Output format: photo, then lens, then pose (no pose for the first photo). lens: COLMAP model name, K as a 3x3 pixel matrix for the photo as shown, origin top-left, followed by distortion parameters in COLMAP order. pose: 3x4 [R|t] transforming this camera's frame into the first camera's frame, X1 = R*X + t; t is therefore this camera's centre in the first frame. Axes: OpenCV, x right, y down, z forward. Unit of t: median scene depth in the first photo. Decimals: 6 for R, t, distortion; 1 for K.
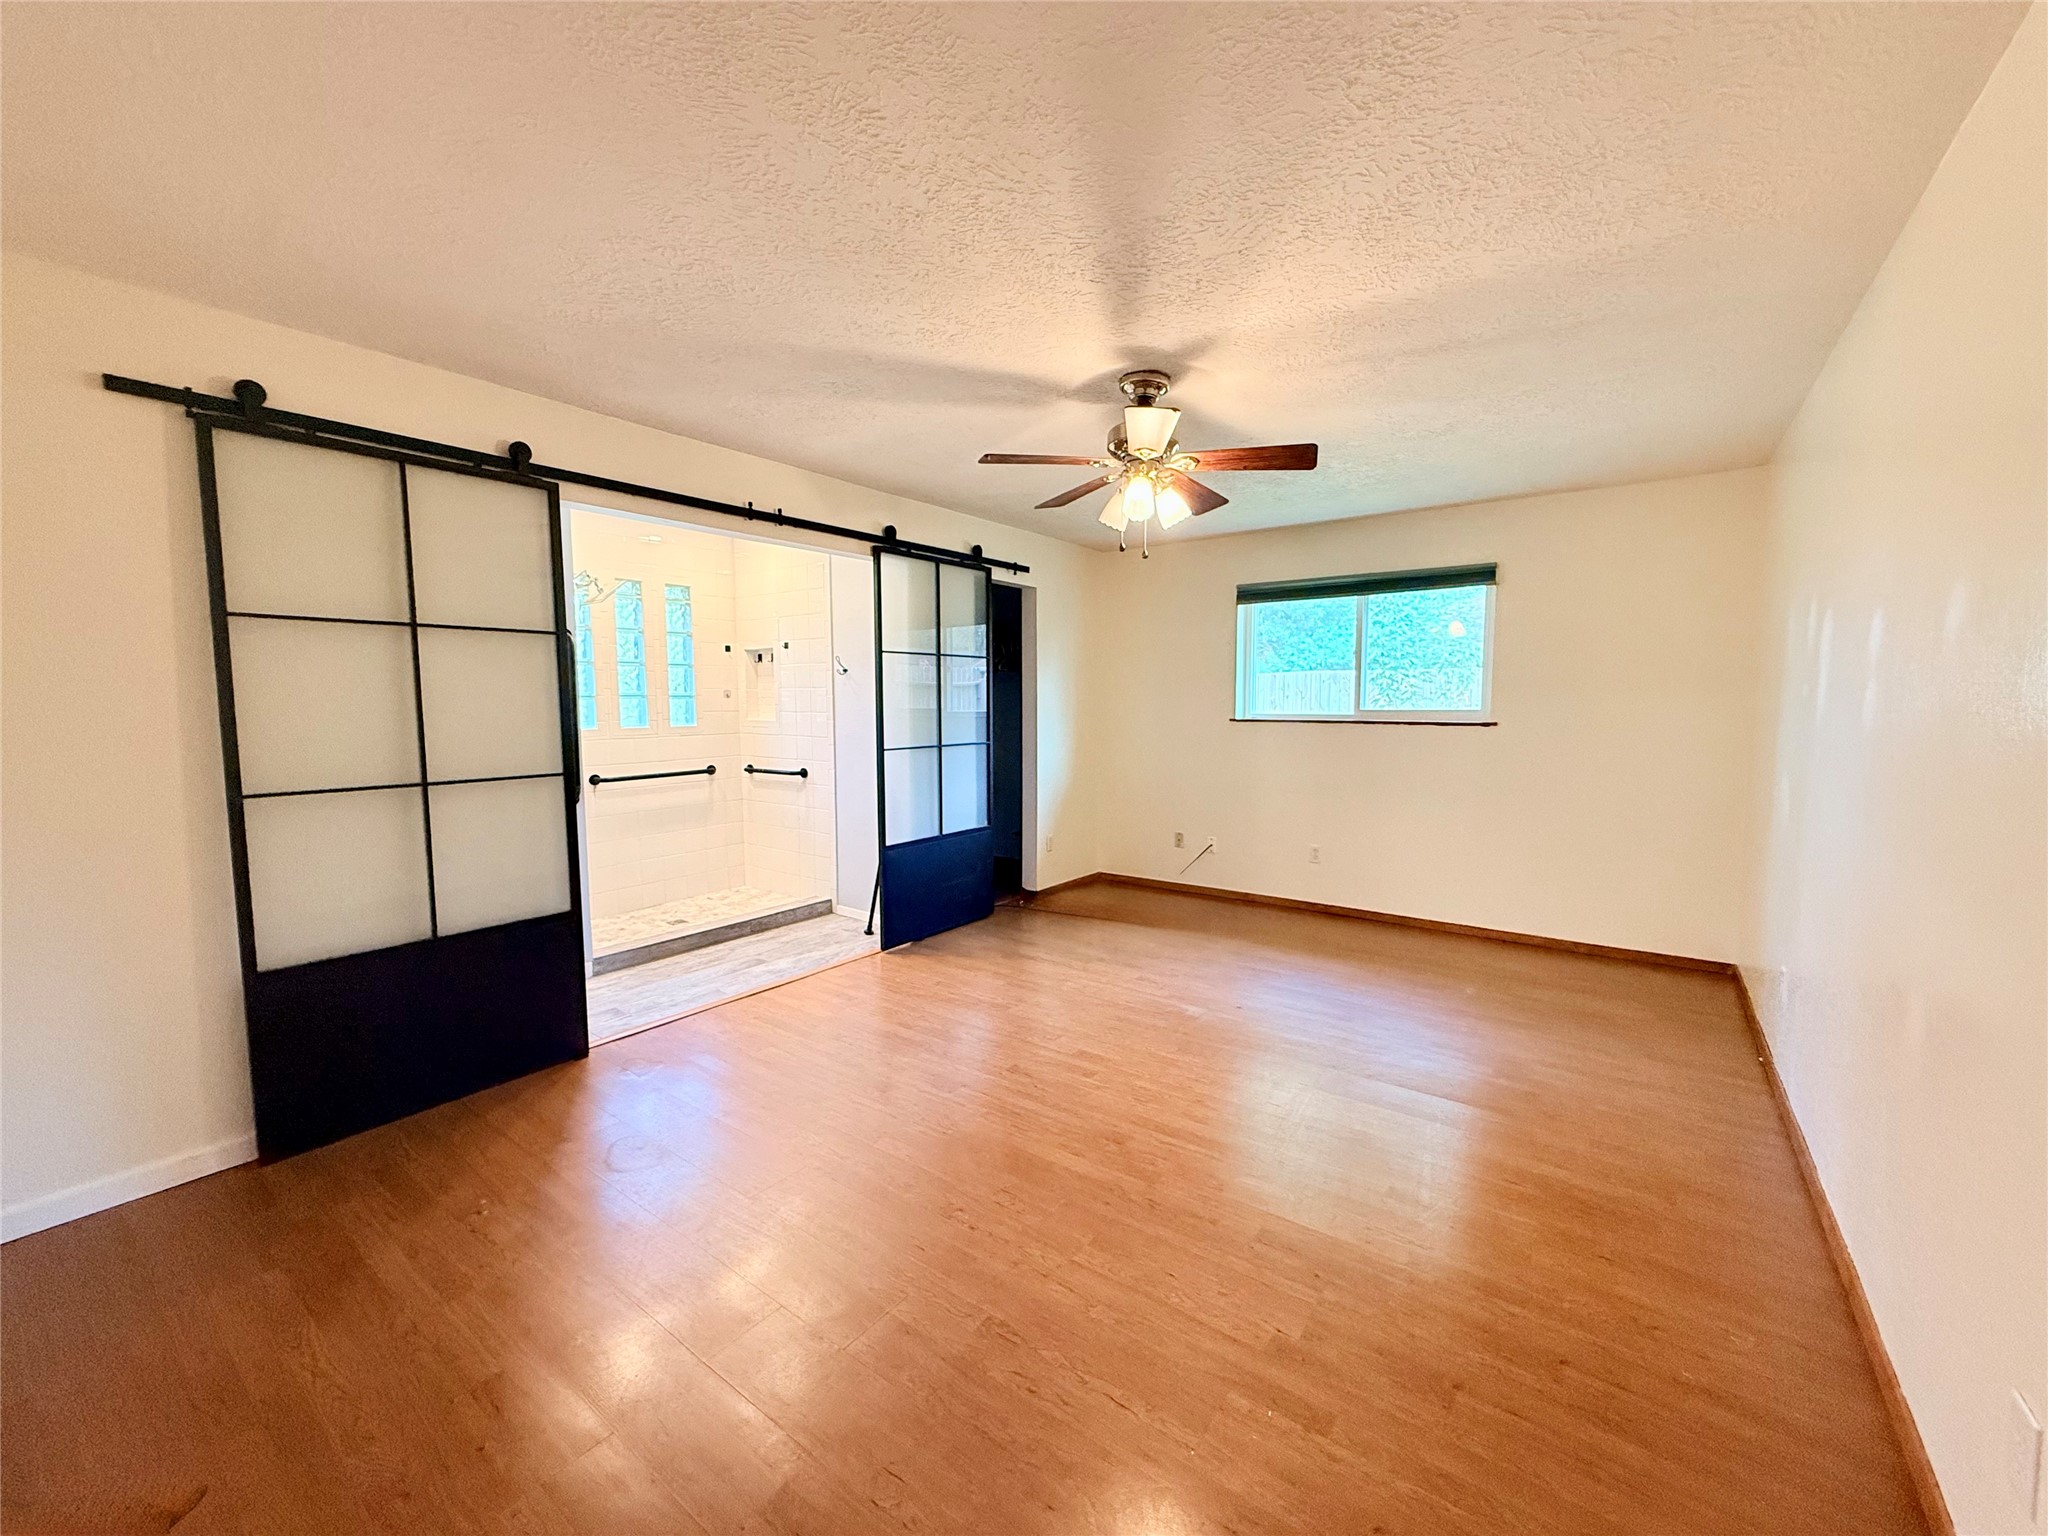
lens RADIAL K [[813.8, 0, 1020.8], [0, 813.8, 762.8], [0, 0, 1]] dist [-0.001361, 0.000470]
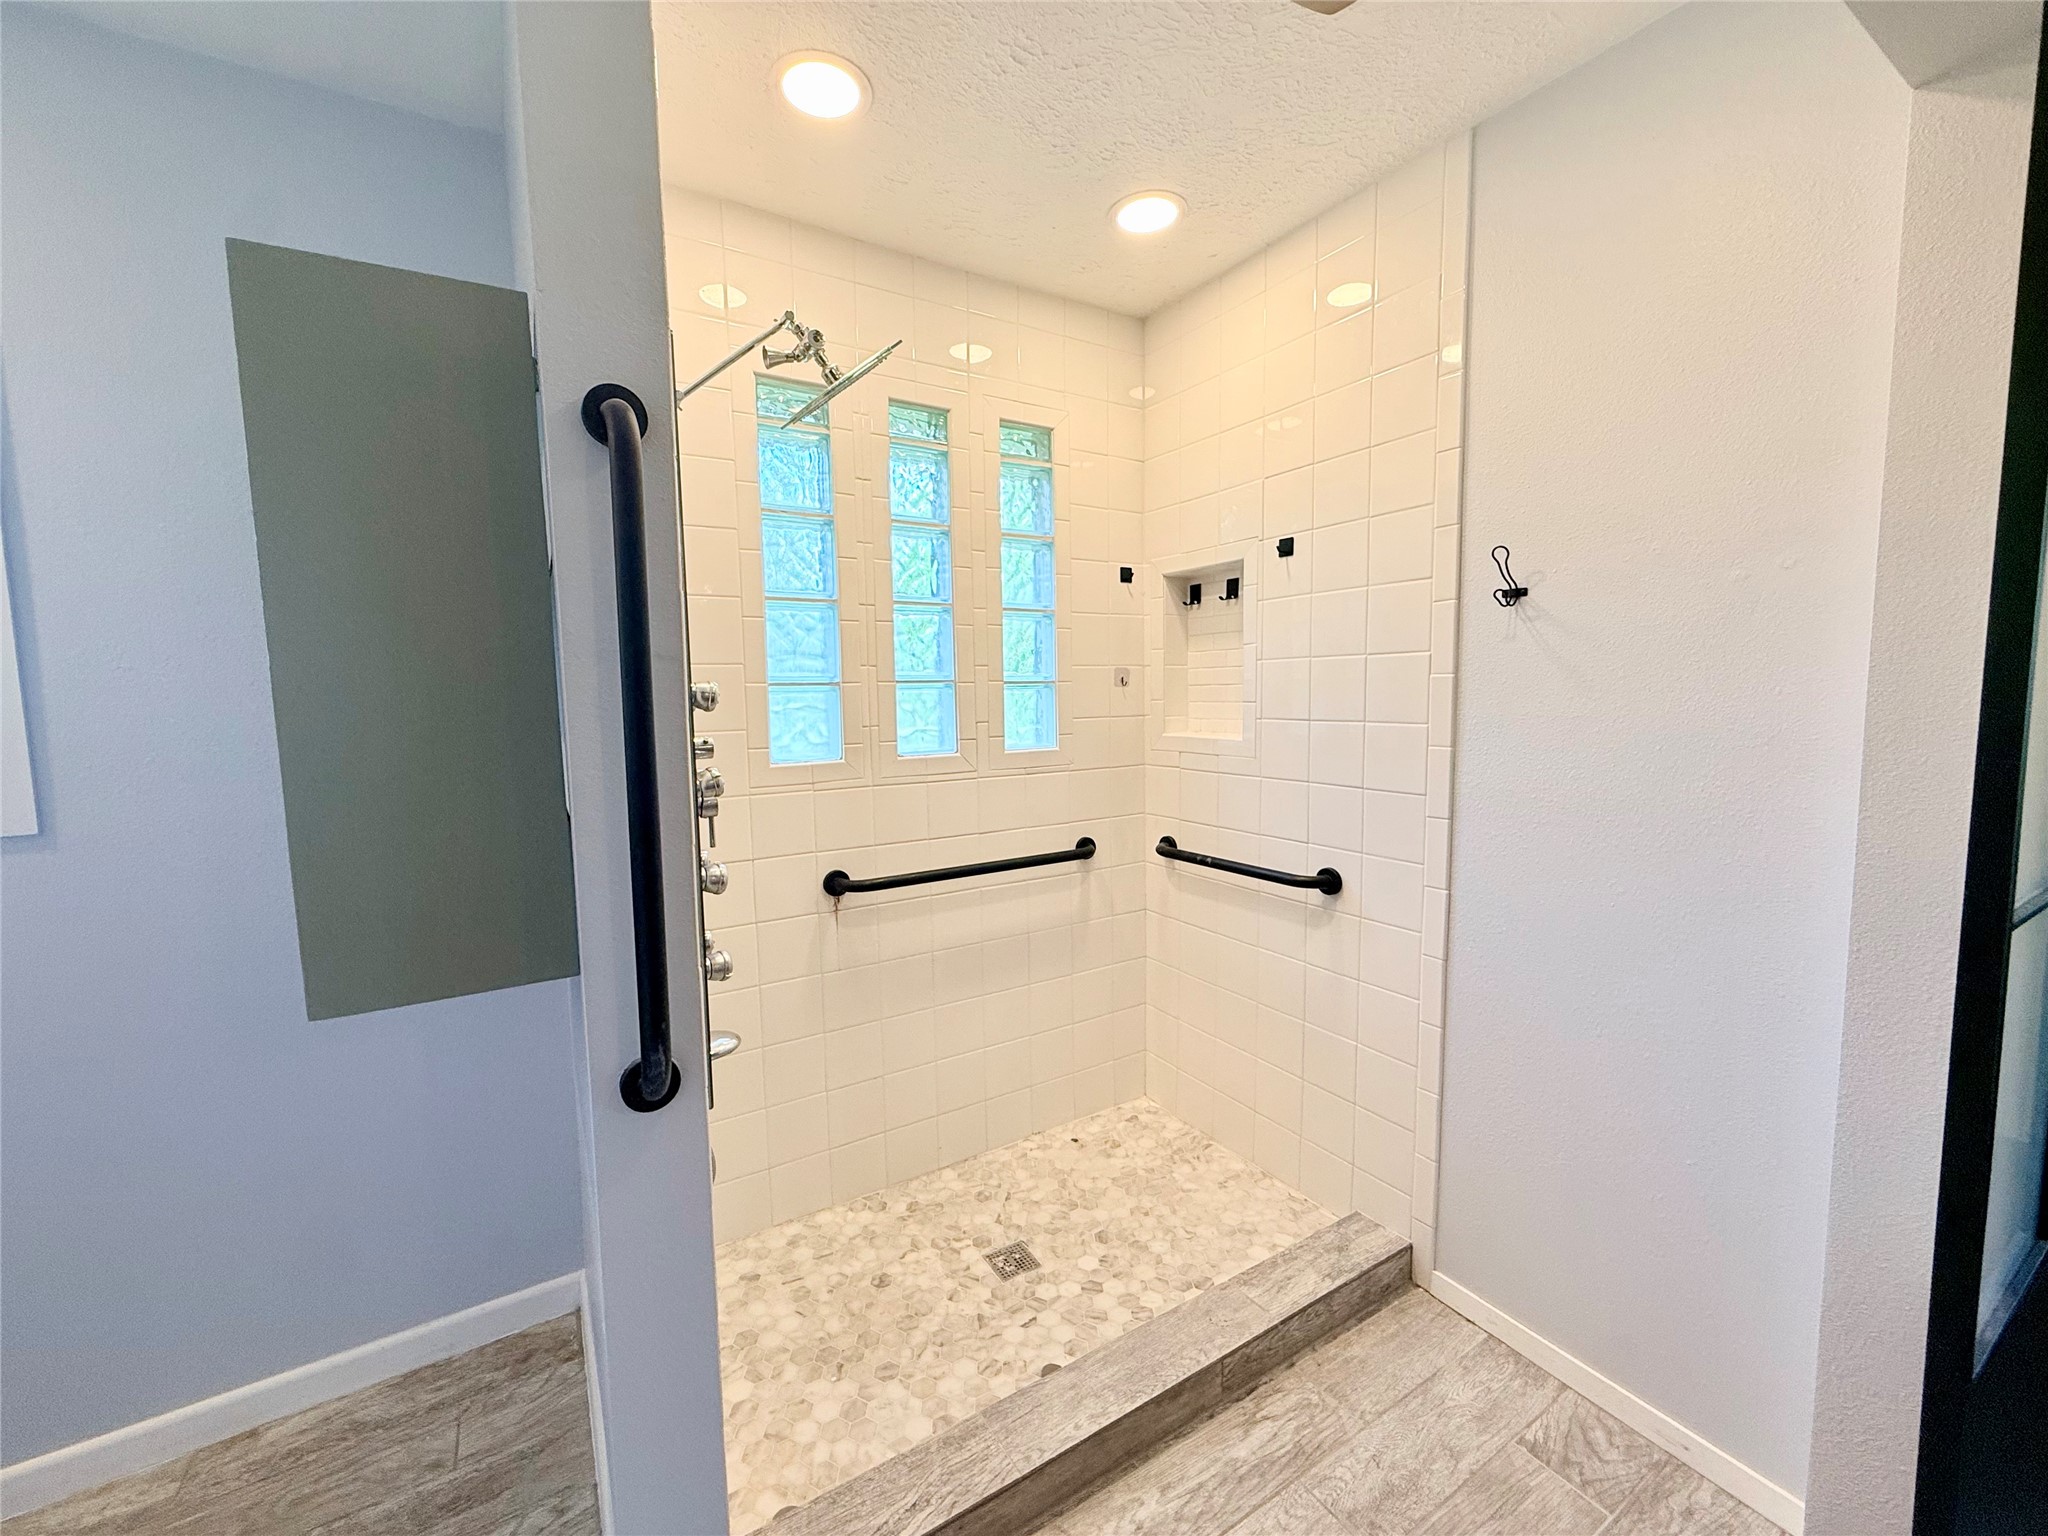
lens RADIAL K [[813.8, 0, 1023.0], [0, 813.8, 768.5], [0, 0, 1]] dist [-0.001361, 0.000470]
pose [[0.931833, 0.023253, -0.362141, -0.510884], [-0.019389, 0.999710, 0.014301, -0.082729], [0.362368, -0.006304, 0.932014, 1.159442]]
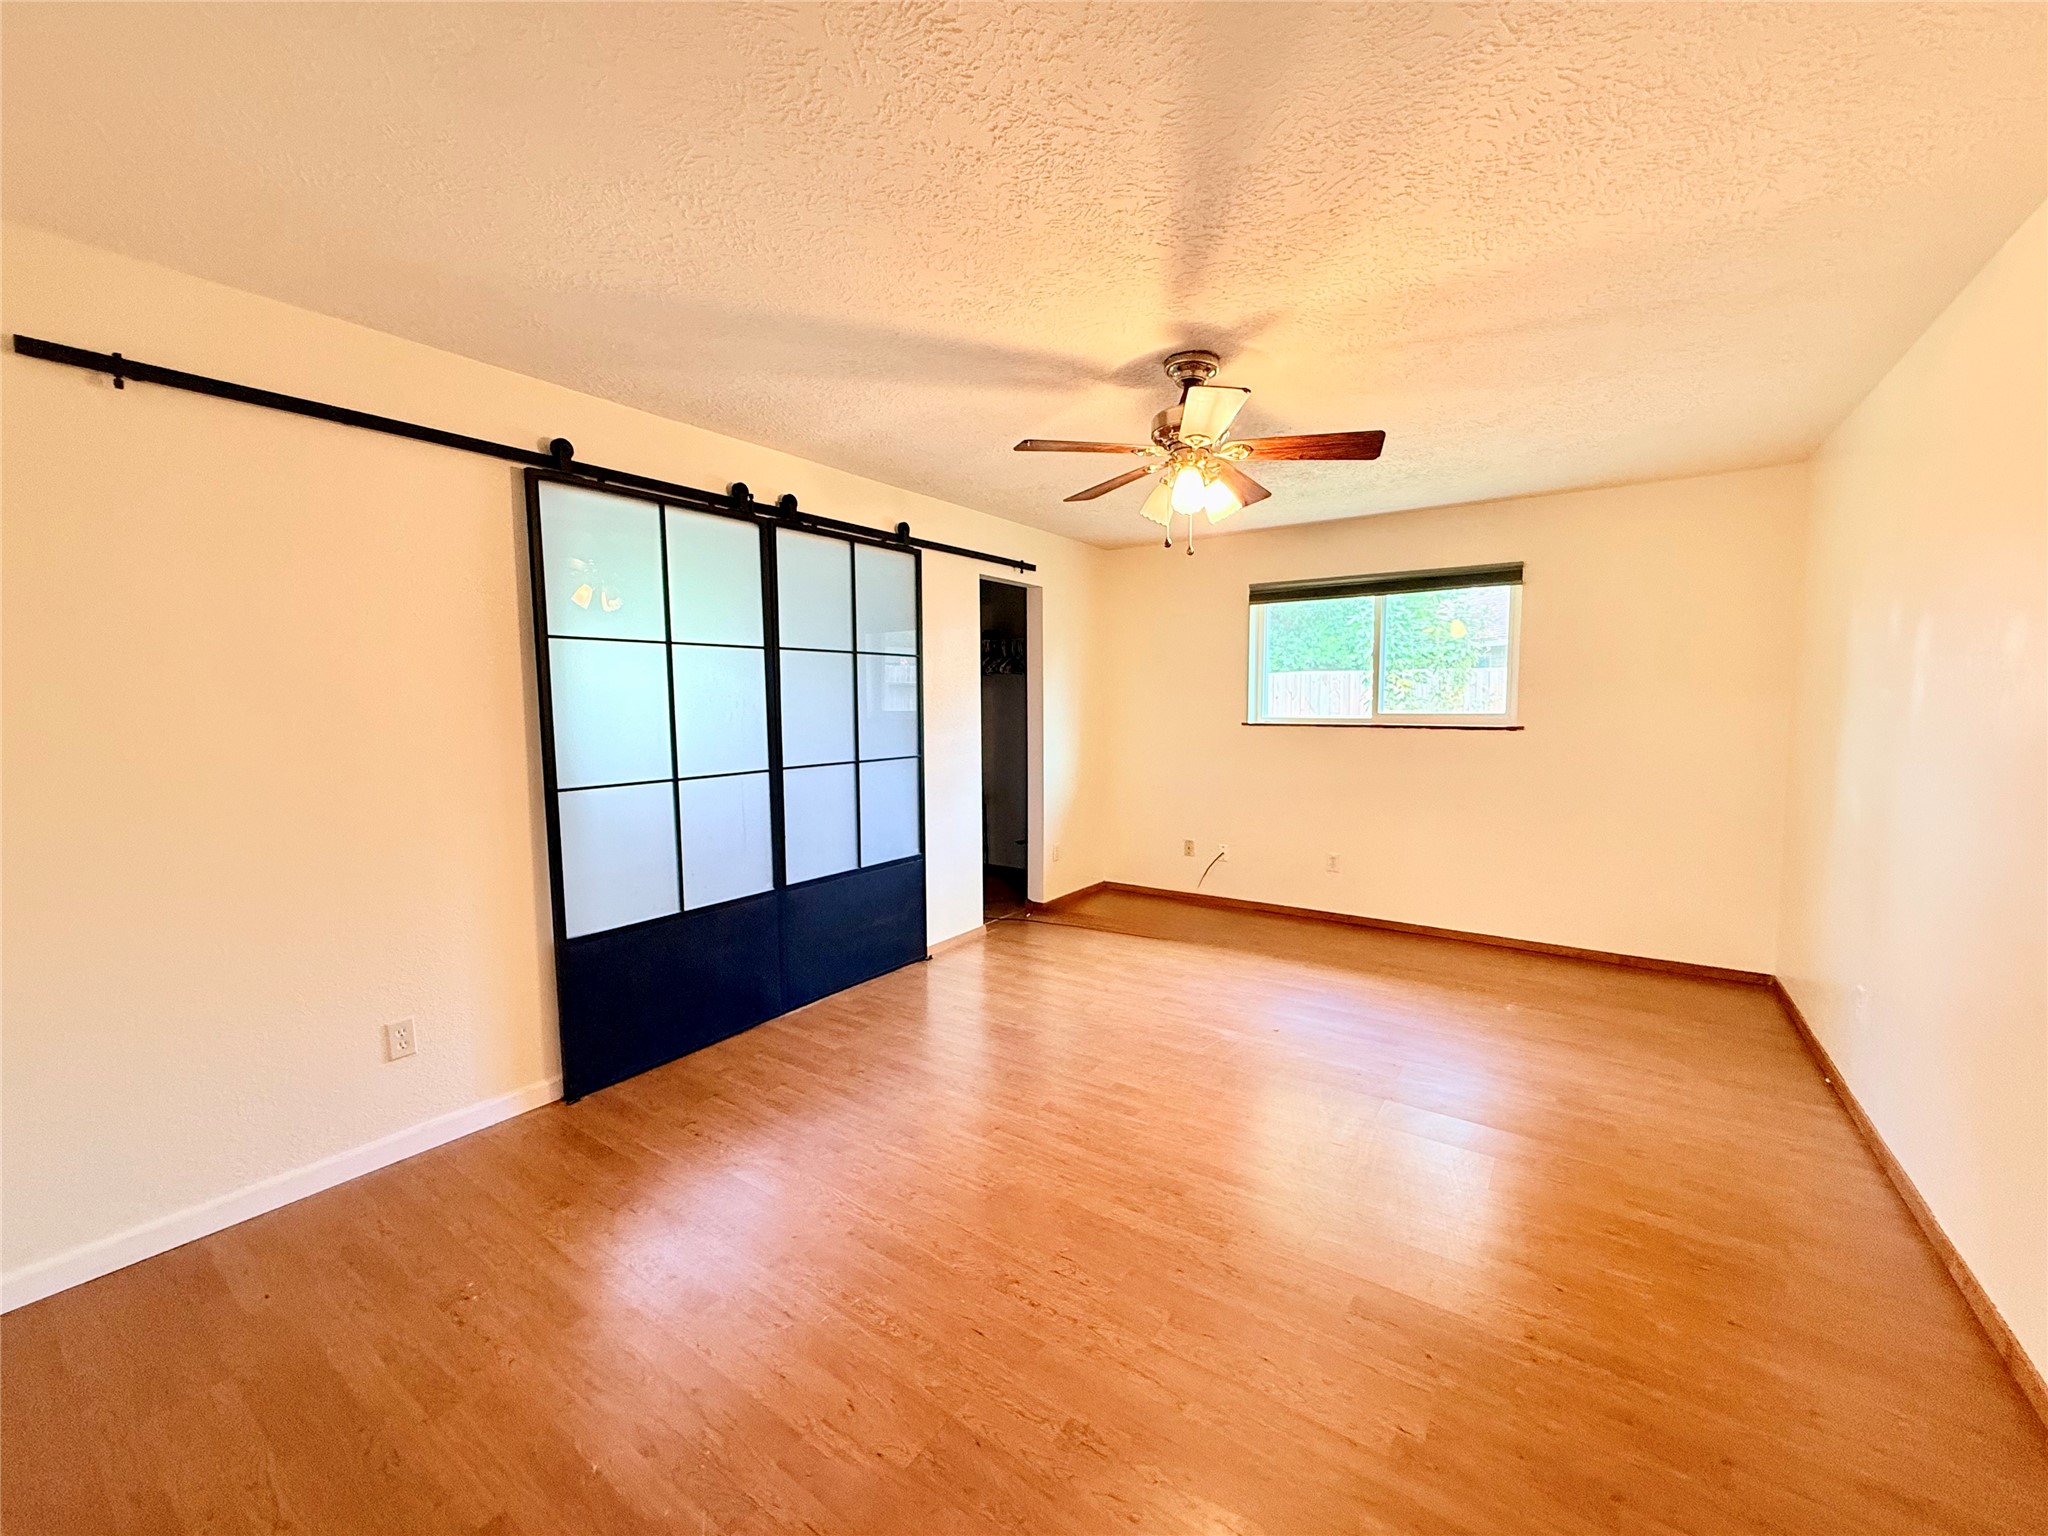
lens RADIAL K [[813.8, 0, 1020.3], [0, 813.8, 762.4], [0, 0, 1]] dist [-0.001361, 0.000470]
pose [[0.999471, -0.005461, 0.032053, -0.074175], [0.005463, 0.999985, 0.000002, -0.016395], [-0.032053, 0.000173, 0.999486, 0.082780]]
